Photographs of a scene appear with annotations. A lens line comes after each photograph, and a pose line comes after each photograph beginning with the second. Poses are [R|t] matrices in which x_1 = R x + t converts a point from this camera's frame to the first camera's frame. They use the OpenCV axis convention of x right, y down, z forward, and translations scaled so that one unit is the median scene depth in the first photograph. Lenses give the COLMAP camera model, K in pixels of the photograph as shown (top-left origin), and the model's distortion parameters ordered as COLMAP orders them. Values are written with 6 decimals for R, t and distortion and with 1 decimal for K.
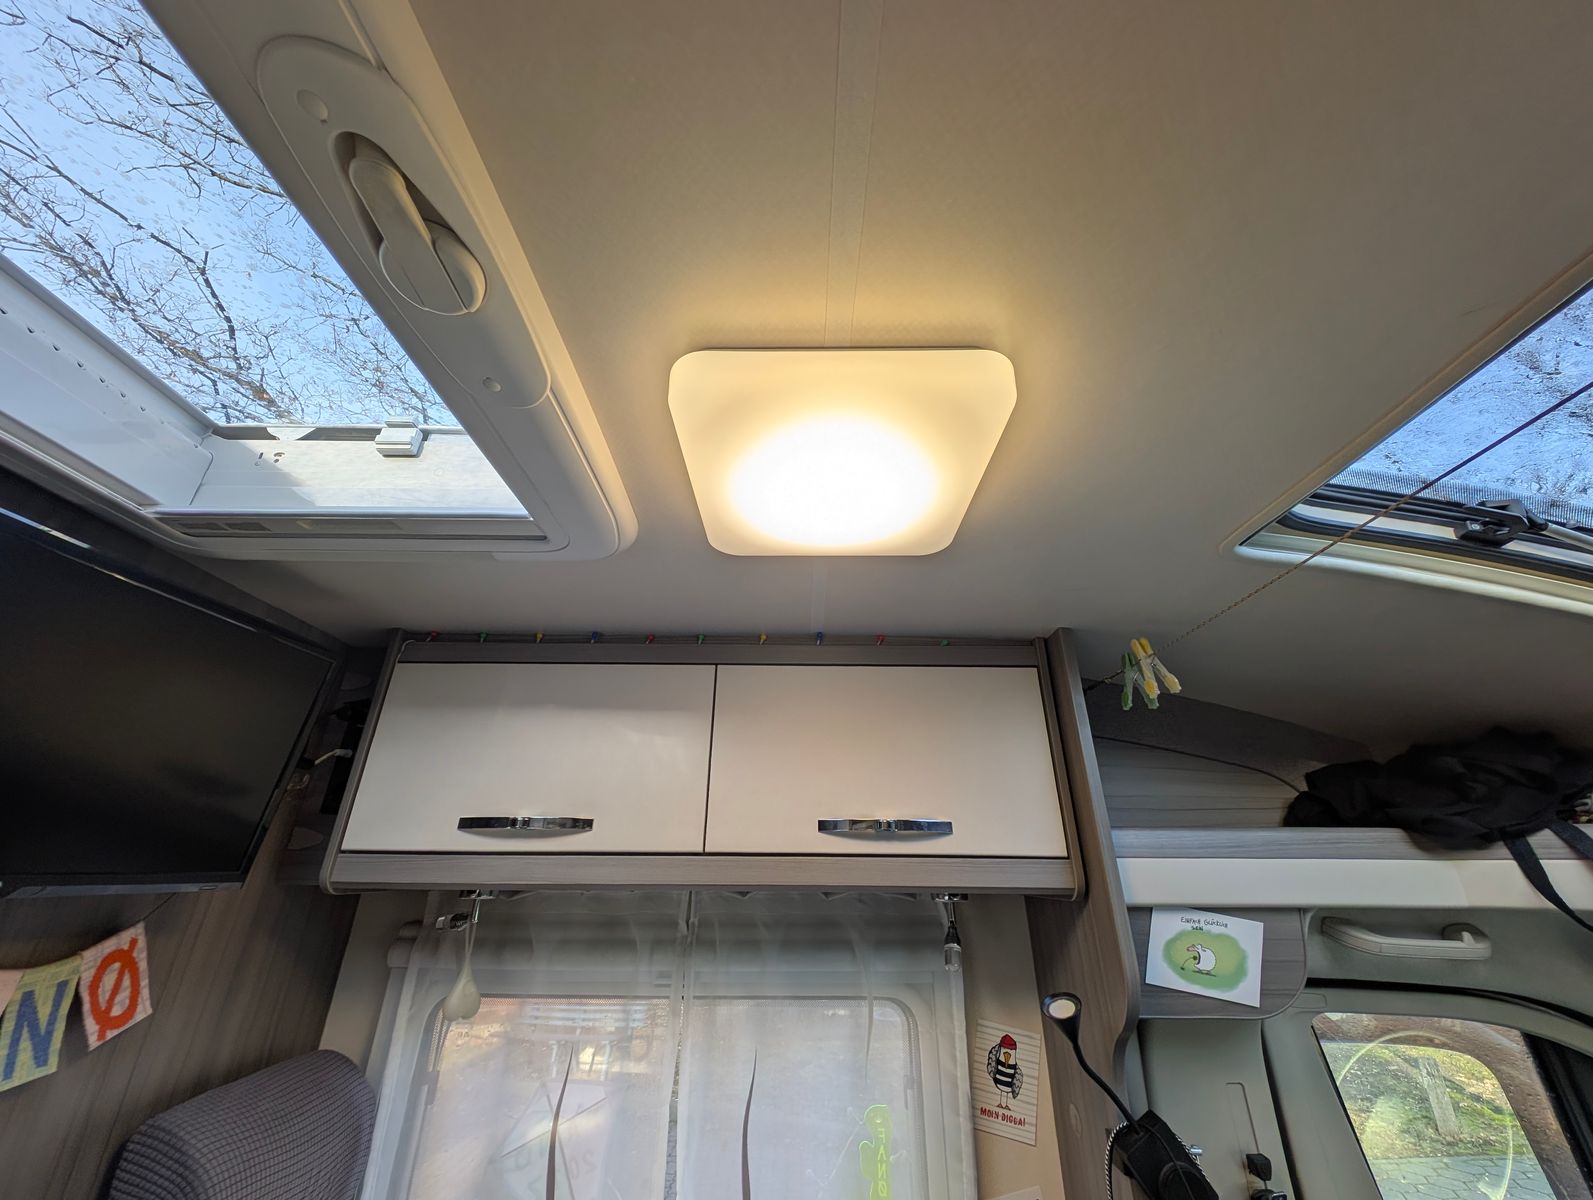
lens RADIAL K [[579.4, 0, 796.5], [0, 579.4, 600.0], [0, 0, 1]] dist [0.000905, -0.000028]
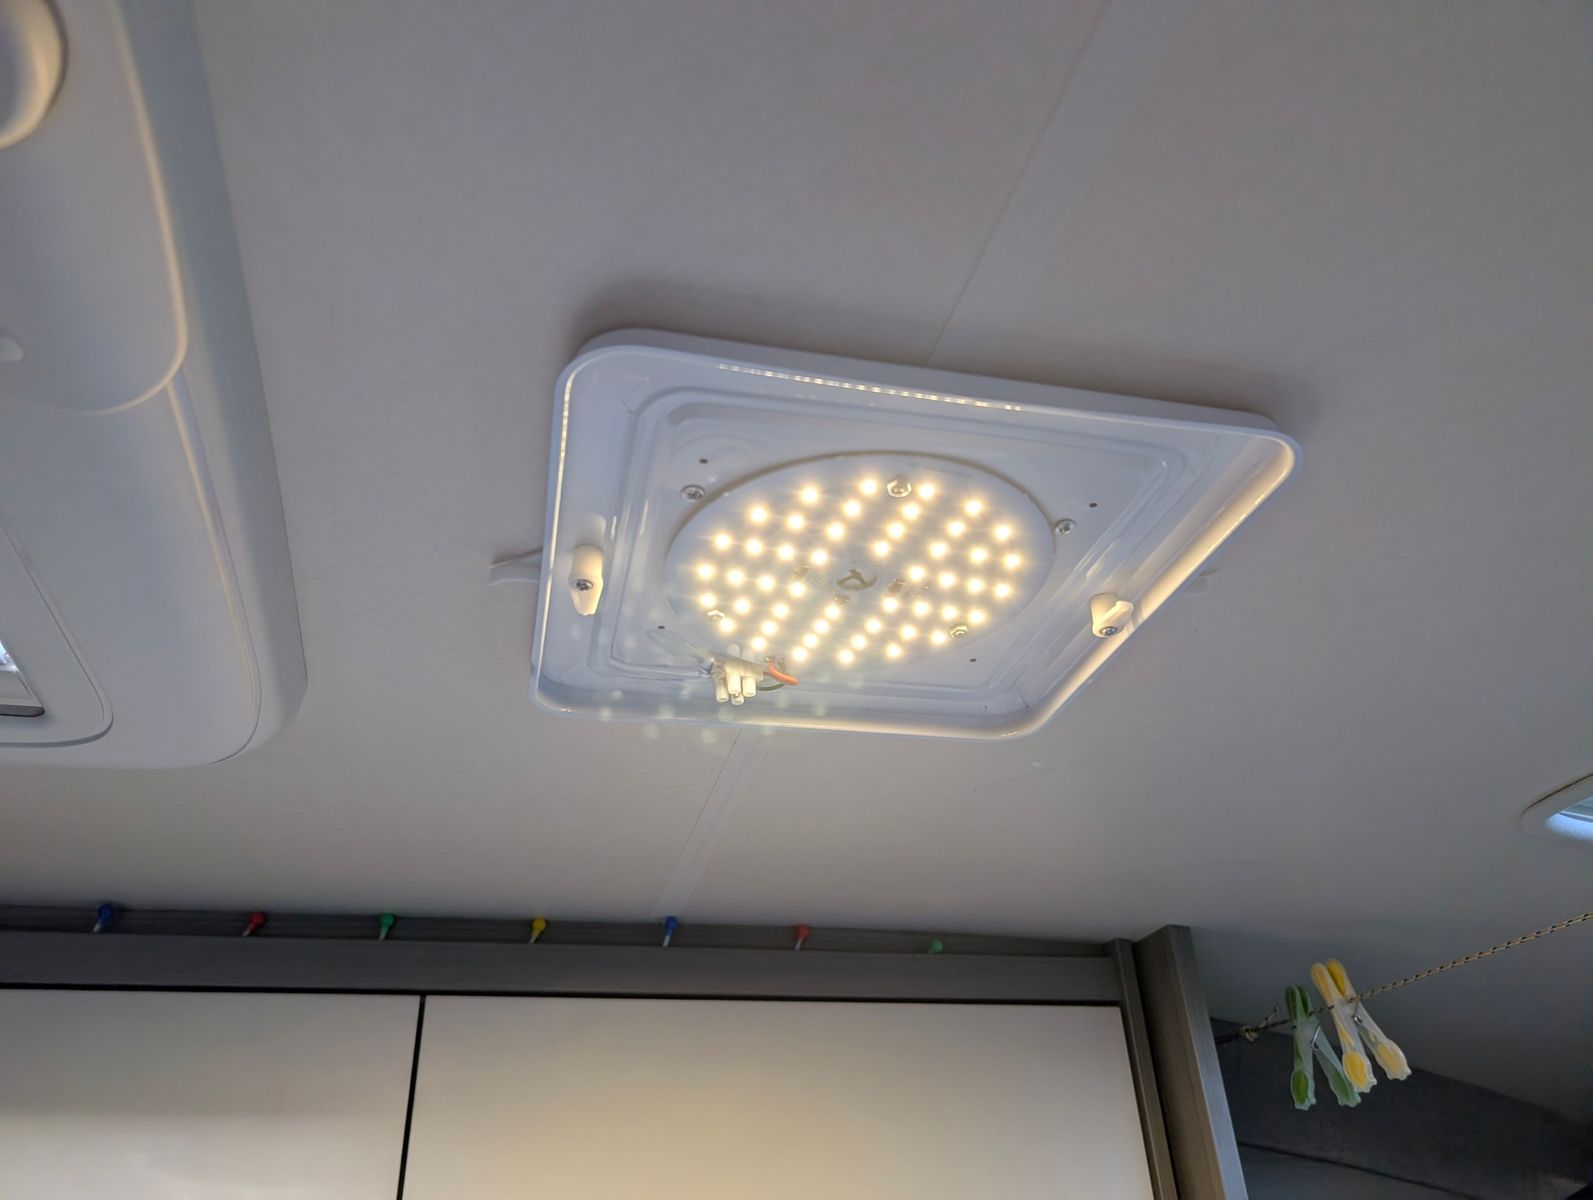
lens RADIAL K [[1152.6, 0, 796.5], [0, 1152.6, 600.0], [0, 0, 1]] dist [-0.040116, 0.048898]
pose [[0.968940, 0.089327, 0.230598, -0.103885], [-0.058233, 0.988677, -0.138297, -0.077879], [-0.240341, 0.120573, 0.963171, 0.127626]]
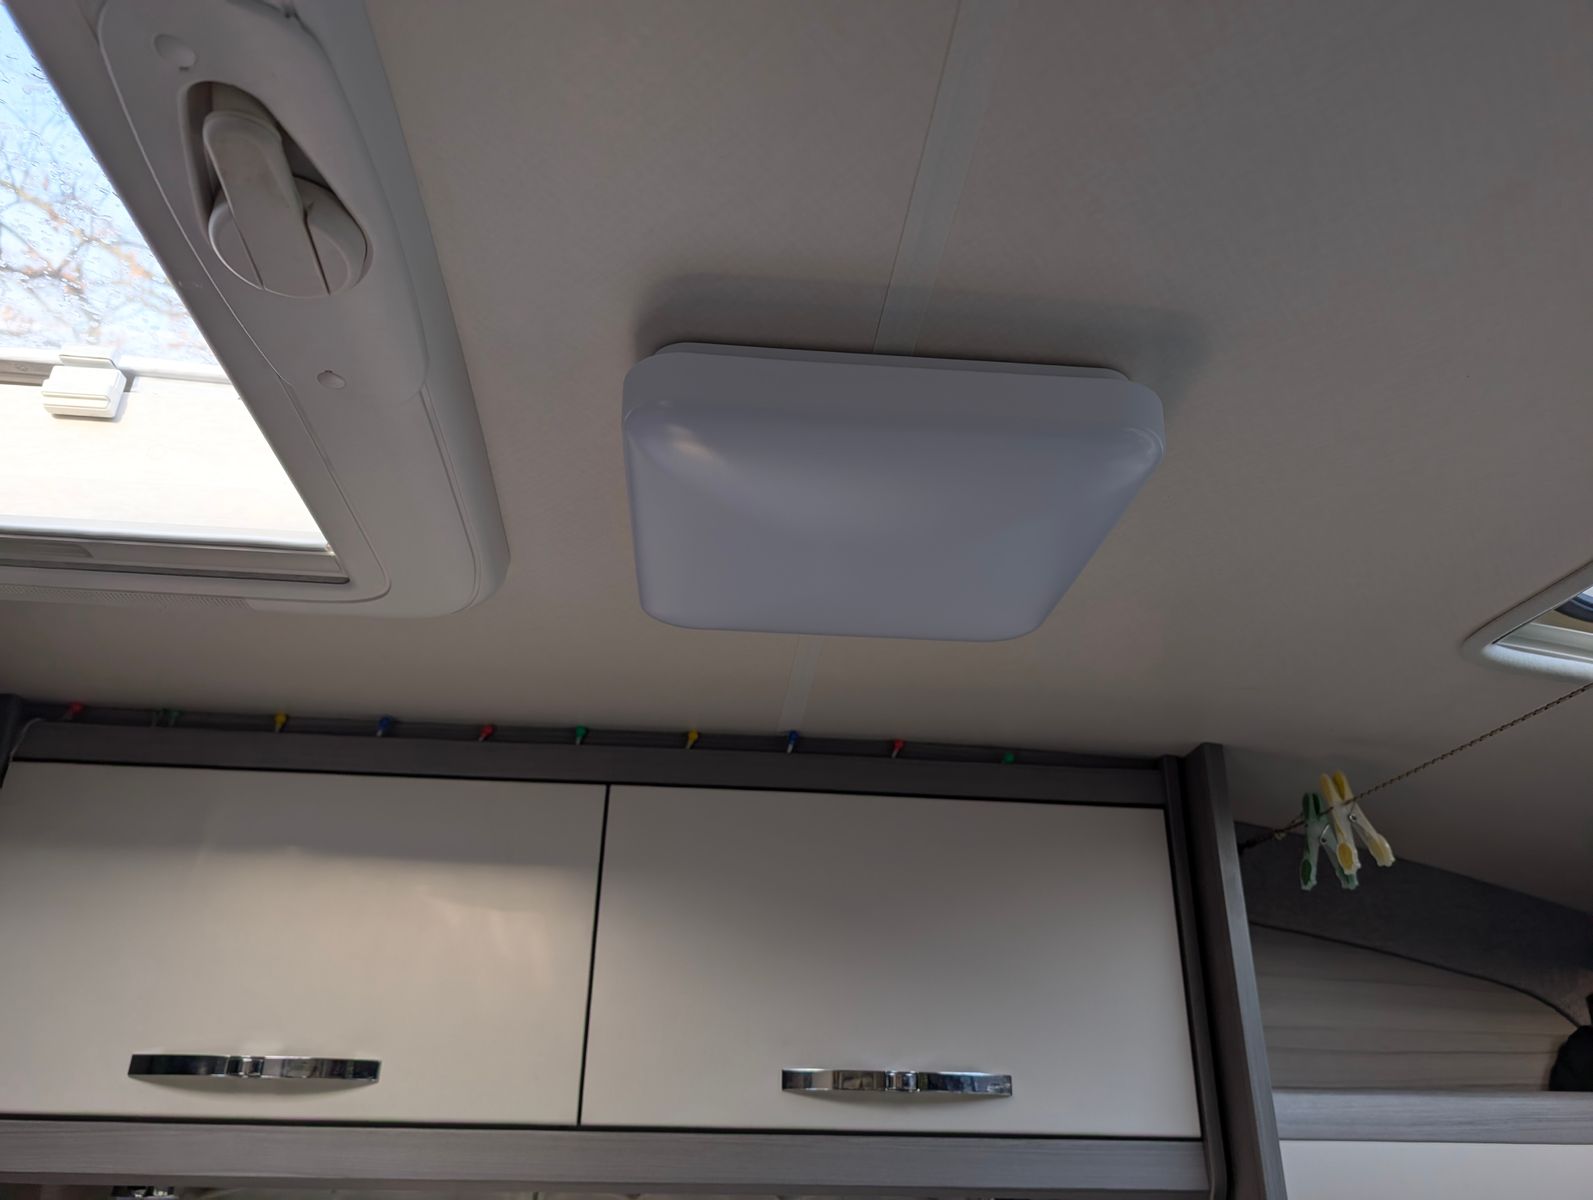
lens RADIAL K [[1125.6, 0, 803.8], [0, 1125.6, 597.9], [0, 0, 1]] dist [-0.000628, 0.000048]
pose [[0.994949, 0.049777, 0.087174, -0.060268], [-0.049332, 0.998756, -0.007254, -0.077267], [-0.087426, 0.002917, 0.996167, -0.107139]]
